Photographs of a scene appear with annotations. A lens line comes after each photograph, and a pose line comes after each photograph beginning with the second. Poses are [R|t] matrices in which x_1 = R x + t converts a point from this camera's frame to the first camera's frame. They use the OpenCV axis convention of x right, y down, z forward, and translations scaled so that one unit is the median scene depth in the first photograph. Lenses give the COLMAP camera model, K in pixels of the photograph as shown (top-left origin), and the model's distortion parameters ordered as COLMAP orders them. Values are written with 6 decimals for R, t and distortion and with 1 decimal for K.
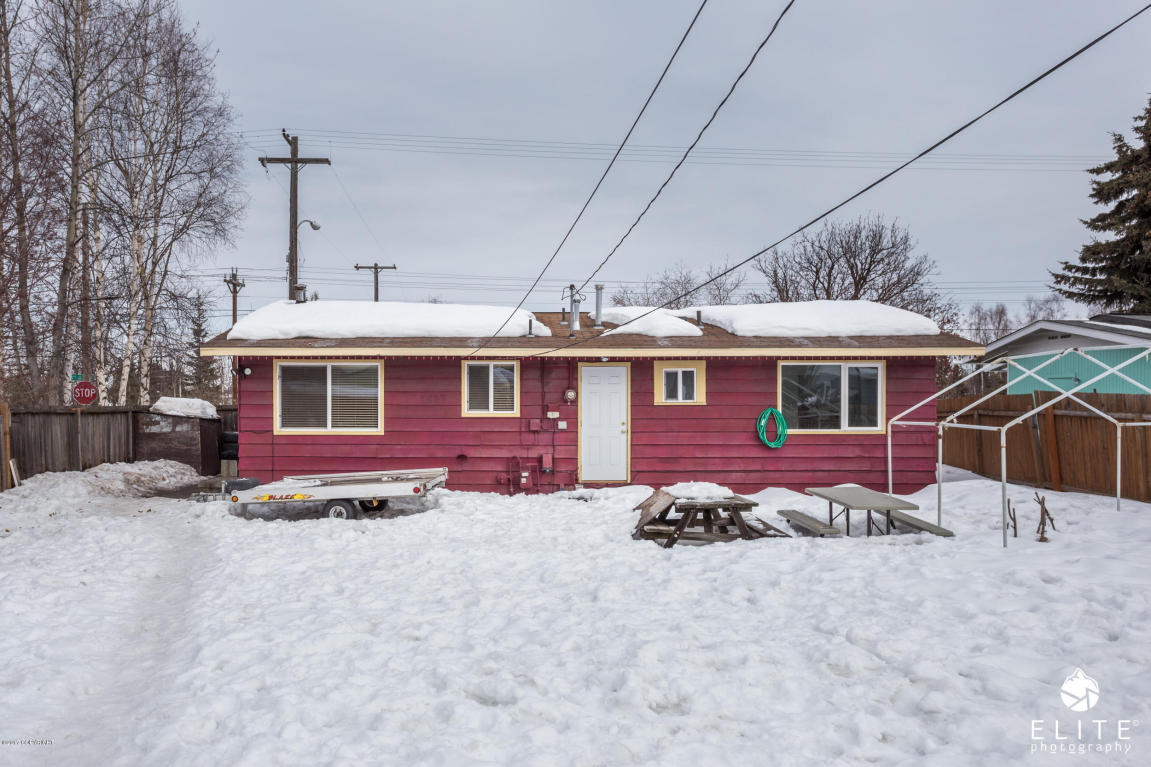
lens RADIAL K [[994.8, 0, 575.4], [0, 994.8, 393.0], [0, 0, 1]] dist [0.037783, 0.009412]
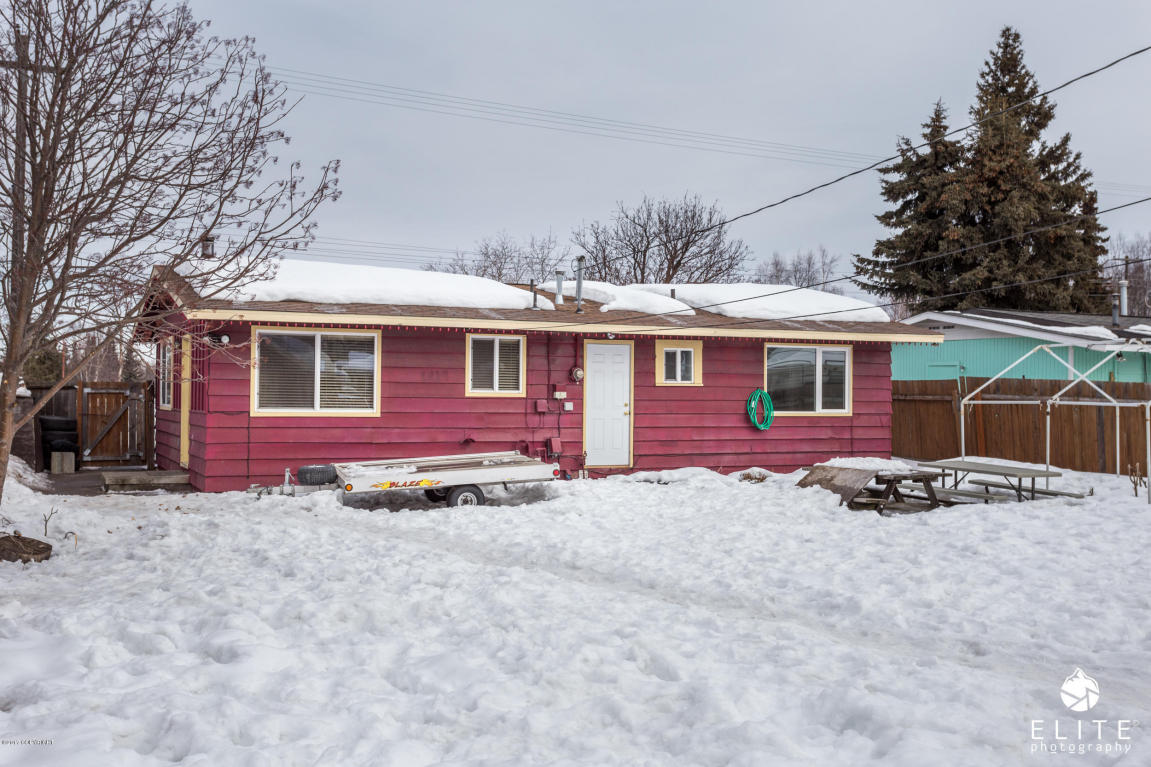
lens RADIAL K [[1196.6, 0, 575.0], [0, 1196.6, 373.0], [0, 0, 1]] dist [0.023016, 0.000000]
pose [[0.912410, 0.015471, 0.408985, -0.462086], [-0.012809, 0.999875, -0.009247, 0.011495], [-0.409077, 0.003199, 0.912494, -0.017351]]
